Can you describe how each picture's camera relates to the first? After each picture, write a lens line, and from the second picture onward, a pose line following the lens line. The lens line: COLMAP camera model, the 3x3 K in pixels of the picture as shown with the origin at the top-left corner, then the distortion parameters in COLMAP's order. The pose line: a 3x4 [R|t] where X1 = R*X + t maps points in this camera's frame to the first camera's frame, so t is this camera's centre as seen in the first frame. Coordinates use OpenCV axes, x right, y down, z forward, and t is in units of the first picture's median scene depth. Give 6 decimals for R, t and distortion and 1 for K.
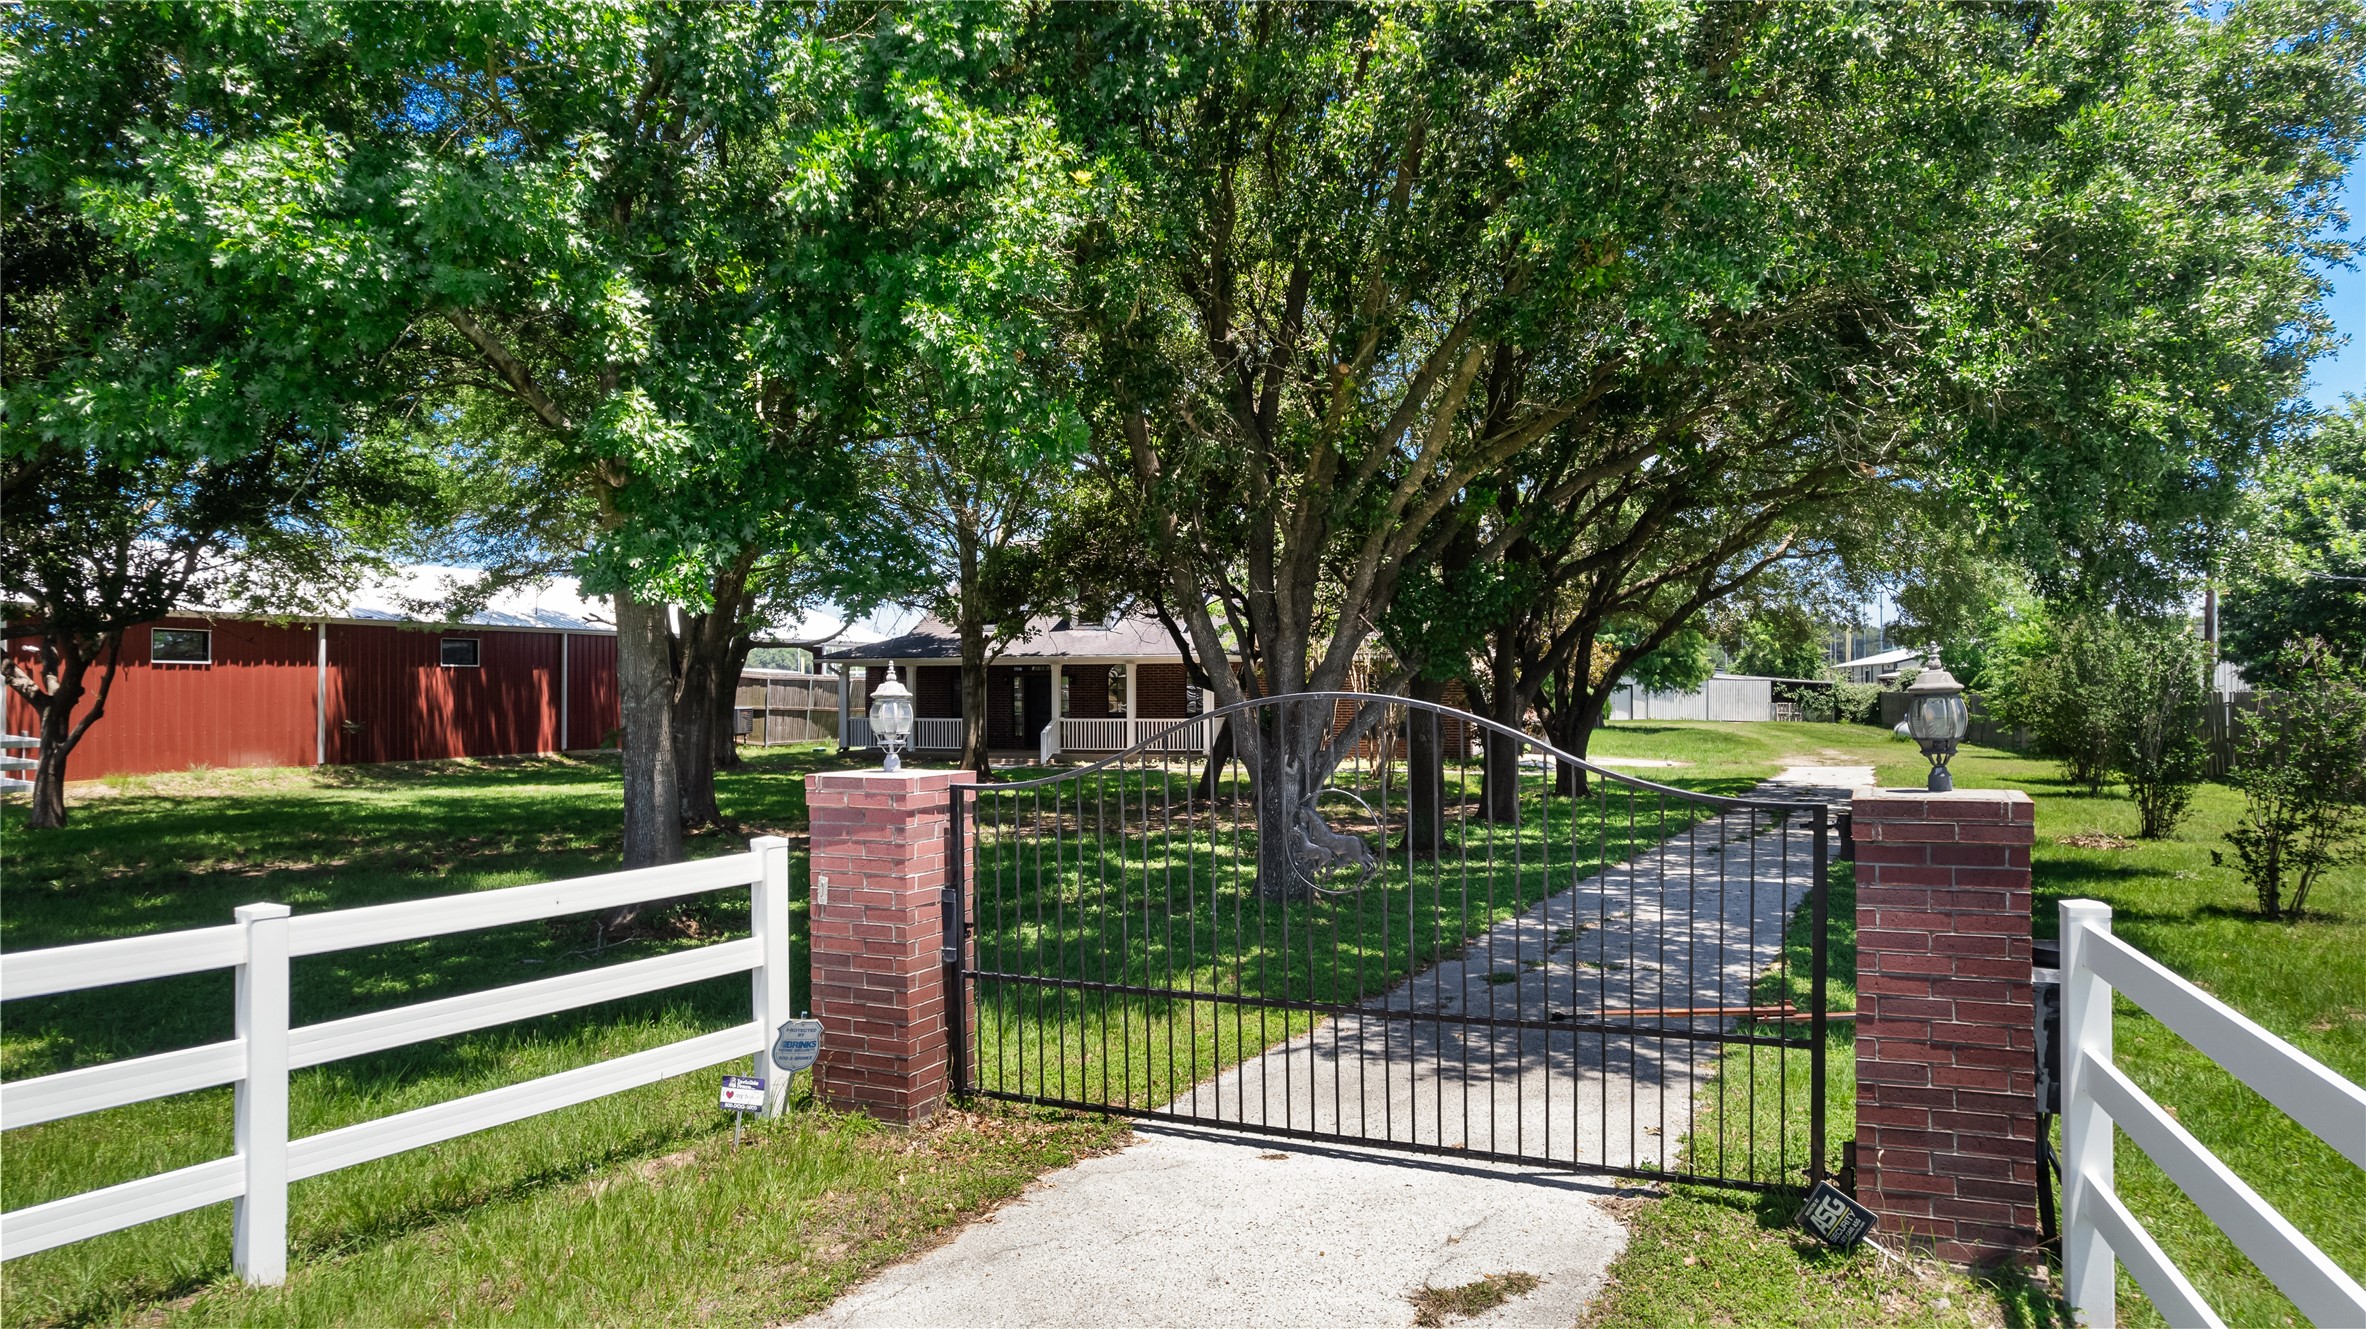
lens RADIAL K [[1533.3, 0, 1192.2], [0, 1533.3, 662.3], [0, 0, 1]] dist [-0.087159, 0.070899]
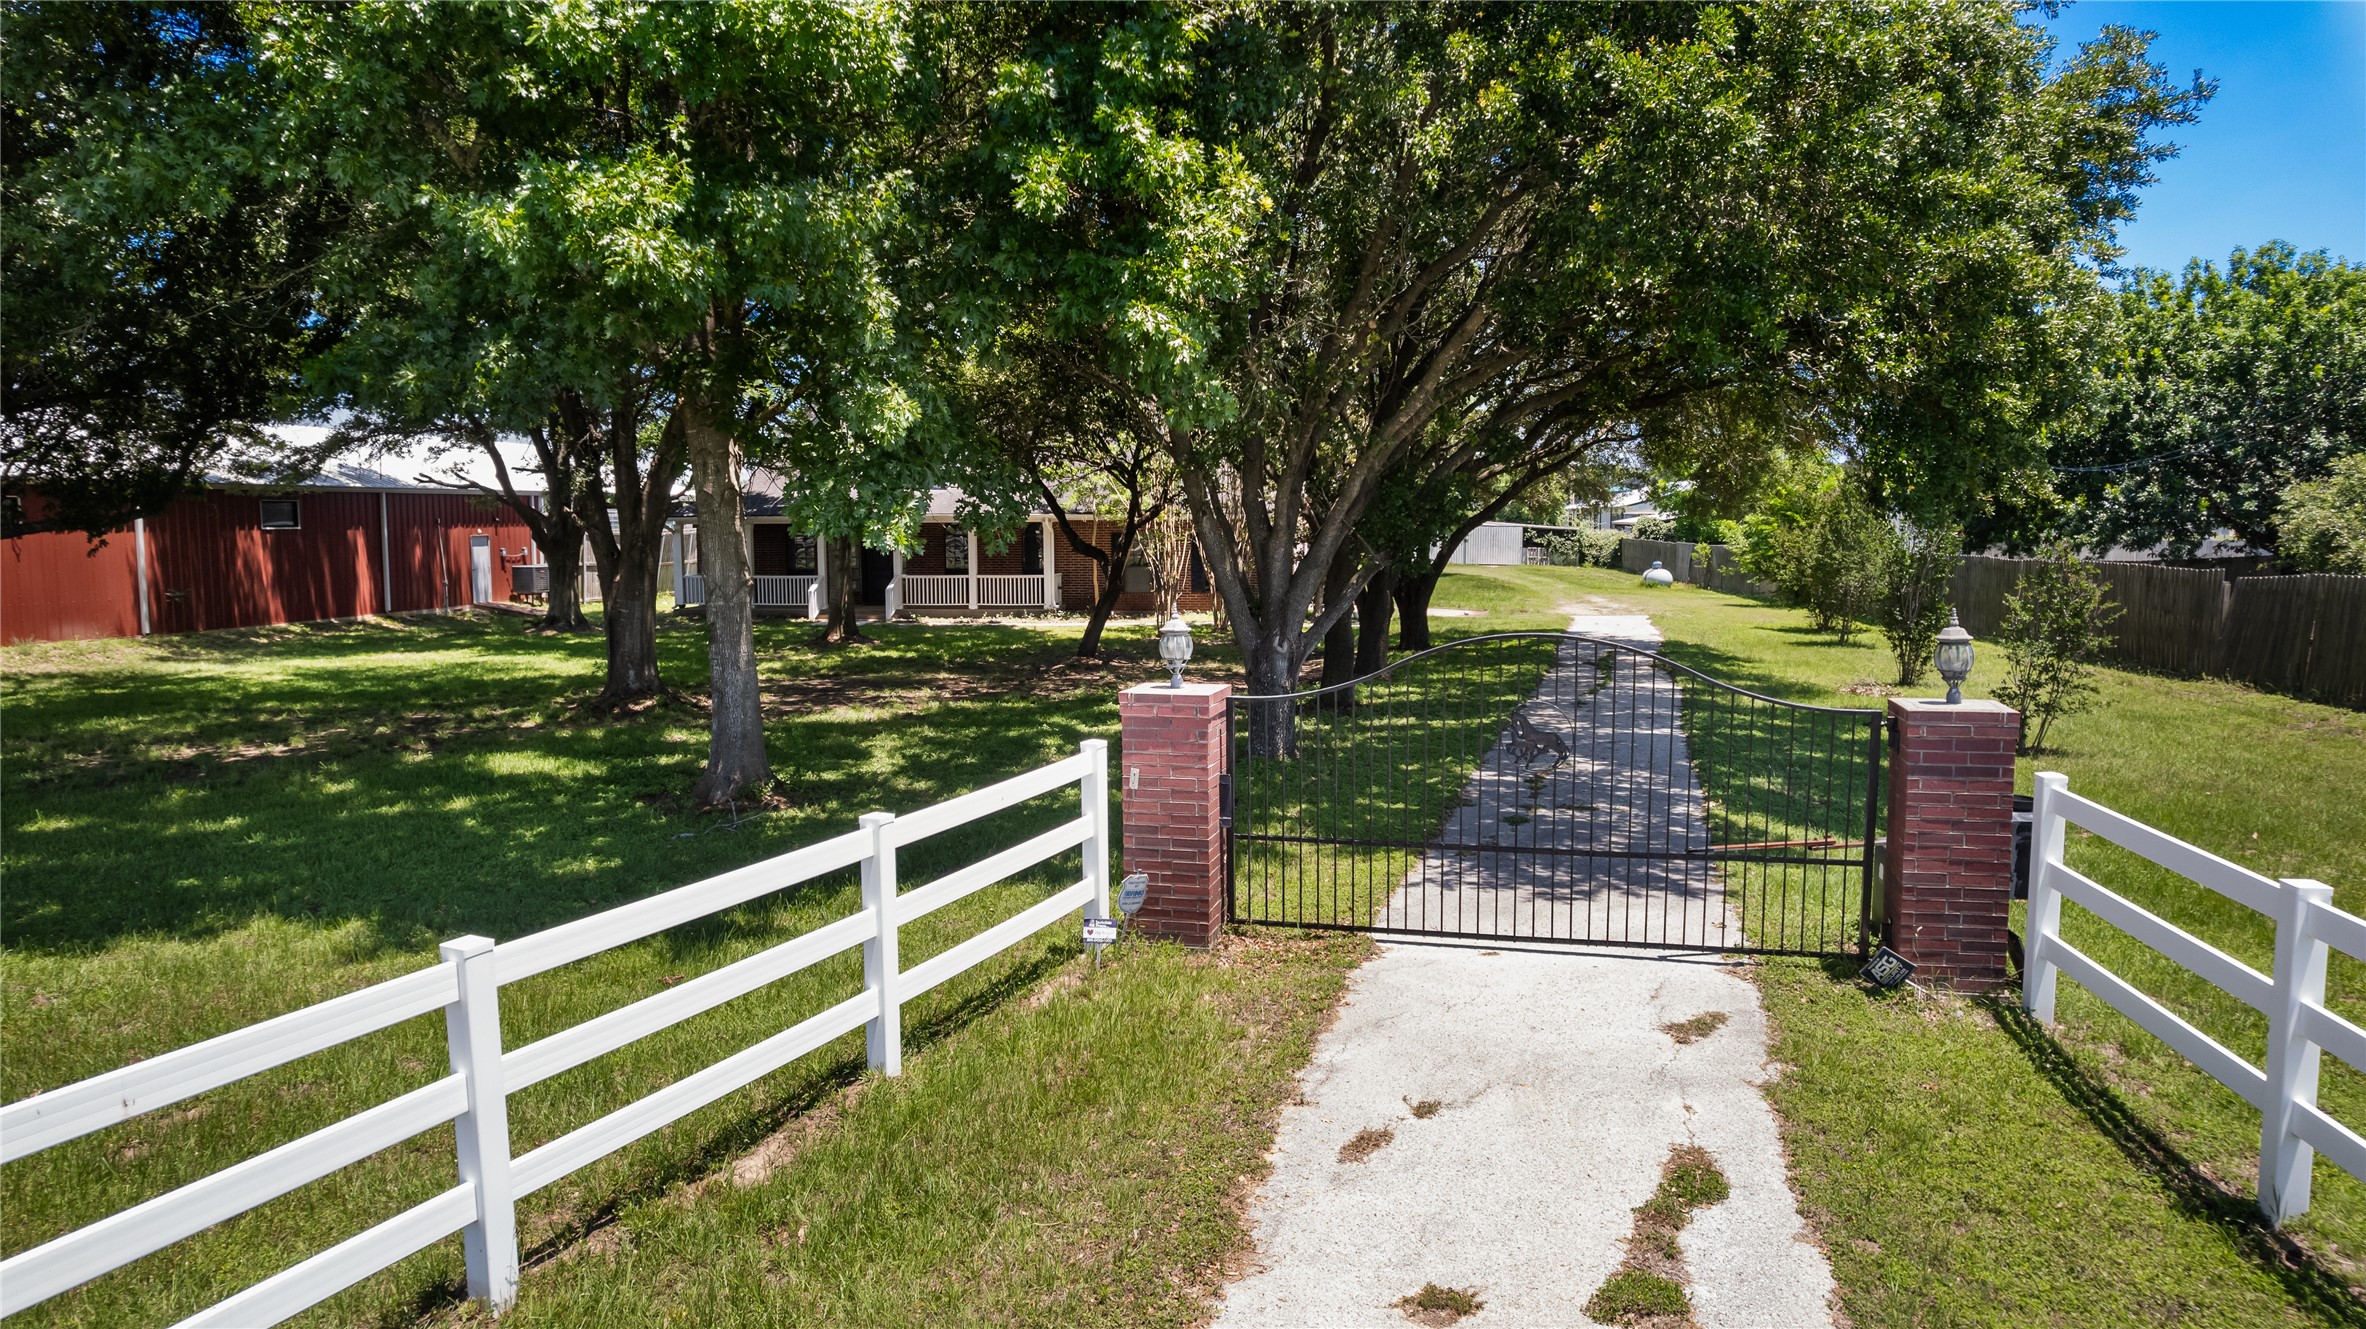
lens RADIAL K [[1533.3, 0, 1192.2], [0, 1533.3, 662.3], [0, 0, 1]] dist [-0.087159, 0.070899]
pose [[0.984928, -0.016906, 0.172136, -0.369884], [-0.001650, 0.994248, 0.107086, -0.082397], [-0.172957, -0.105756, 0.979235, -0.267111]]
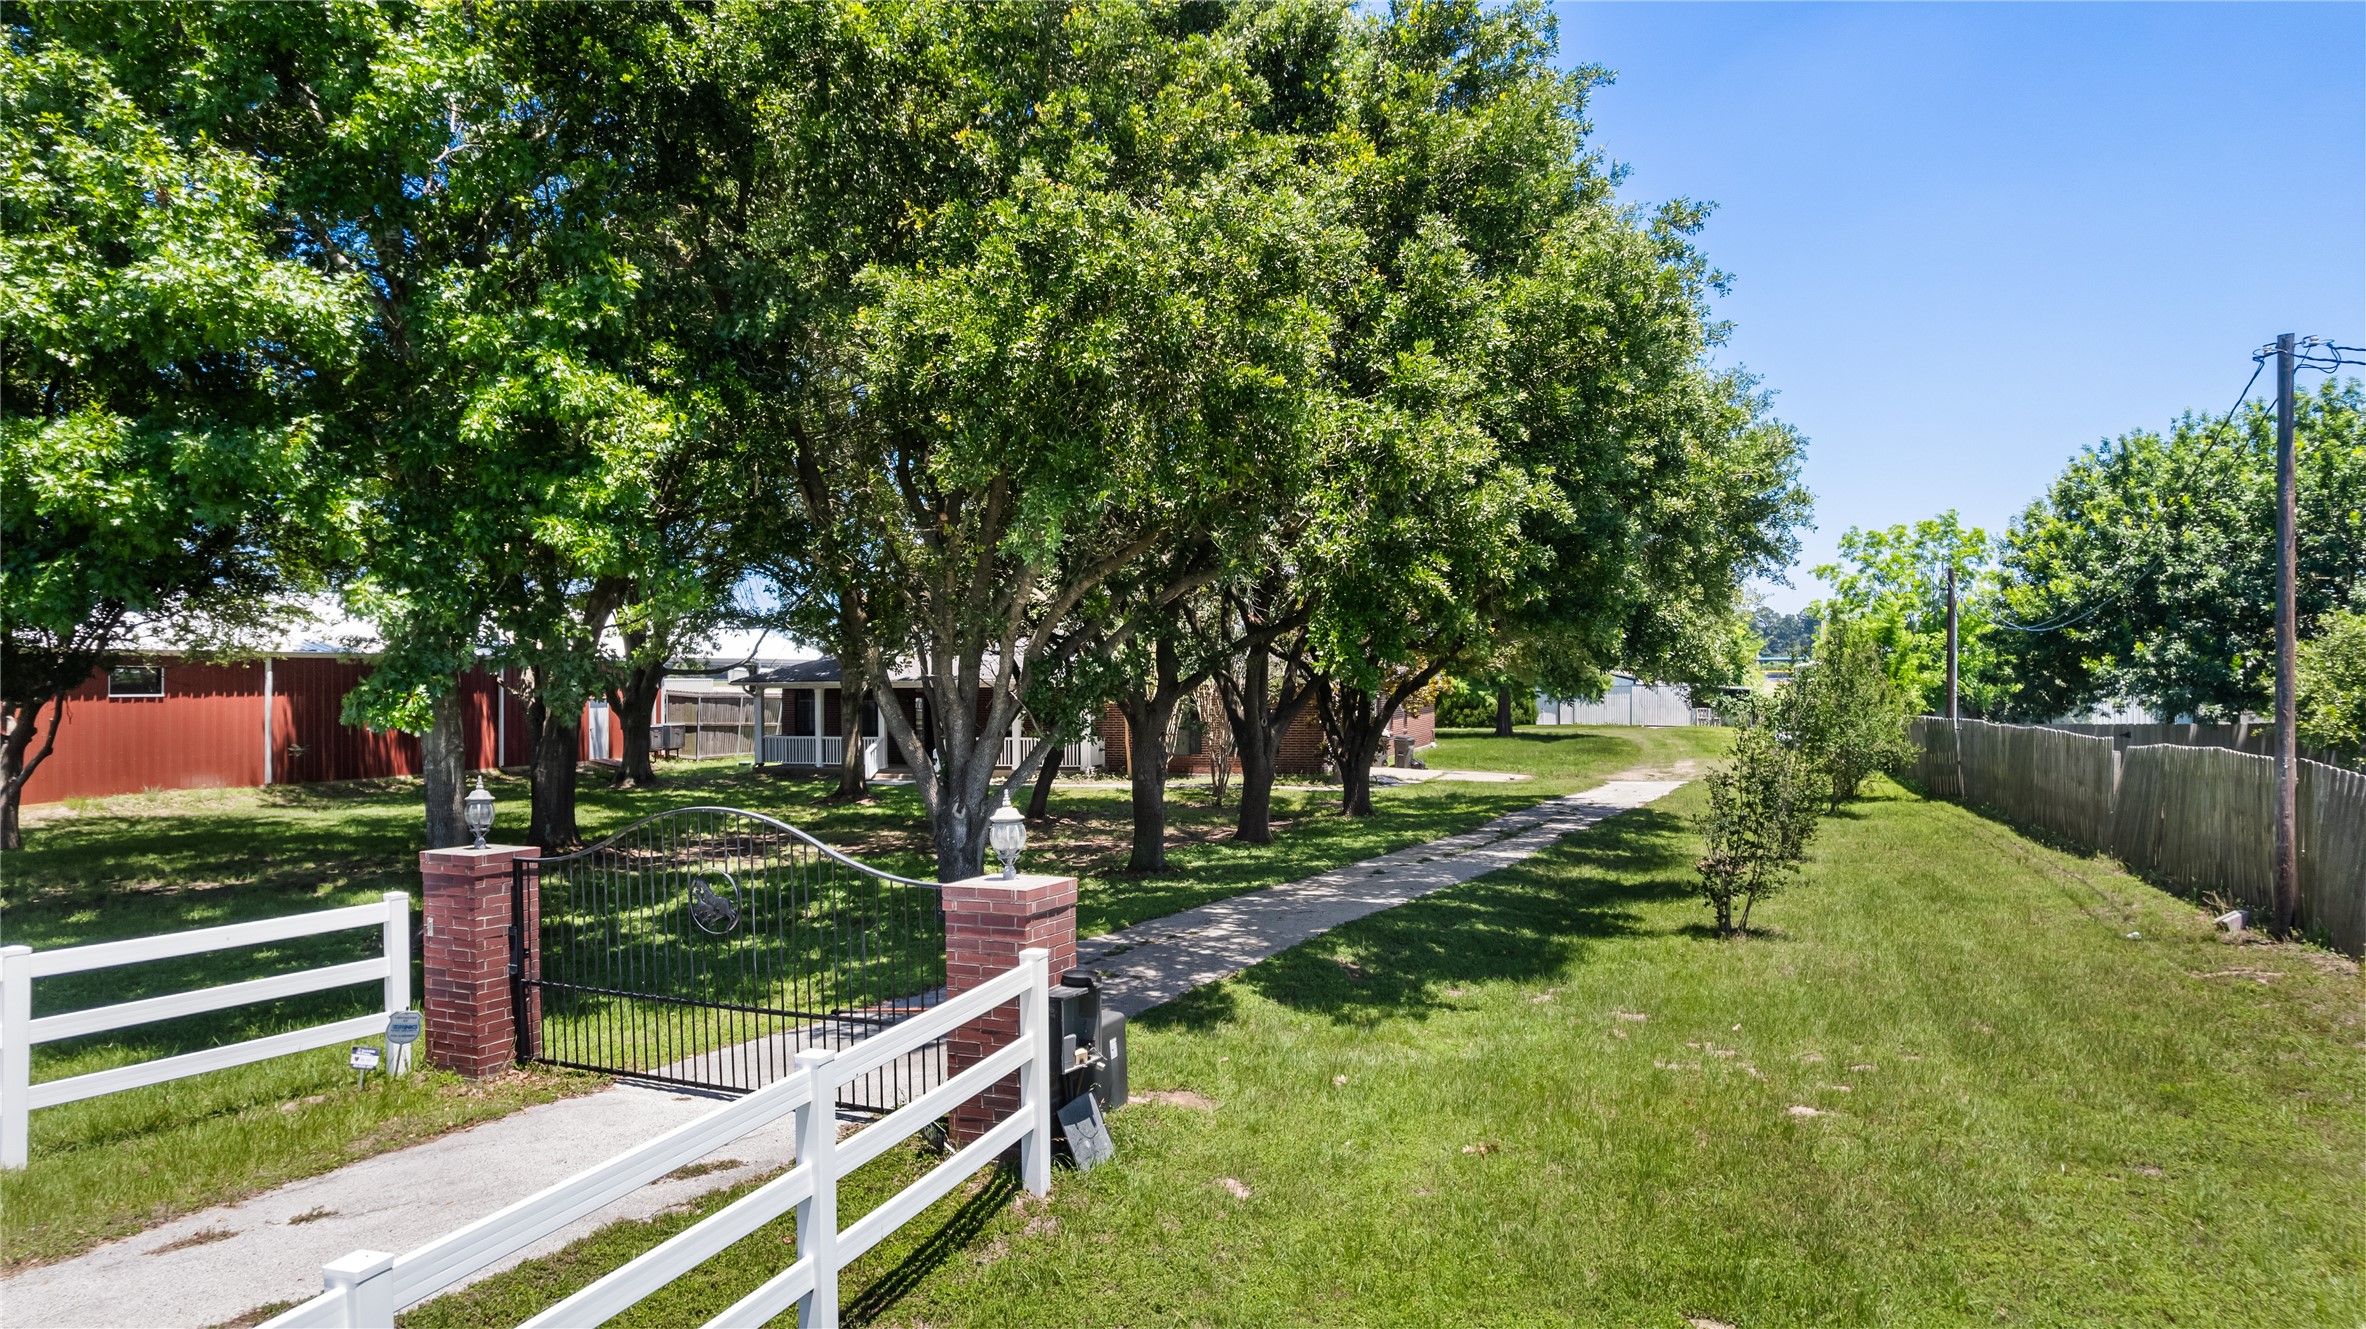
lens RADIAL K [[1533.3, 0, 1192.2], [0, 1533.3, 662.3], [0, 0, 1]] dist [-0.087159, 0.070899]
pose [[0.999987, -0.003530, -0.003725, 0.458807], [0.003545, 0.999986, 0.003930, -0.104289], [0.003711, -0.003943, 0.999985, -0.444197]]
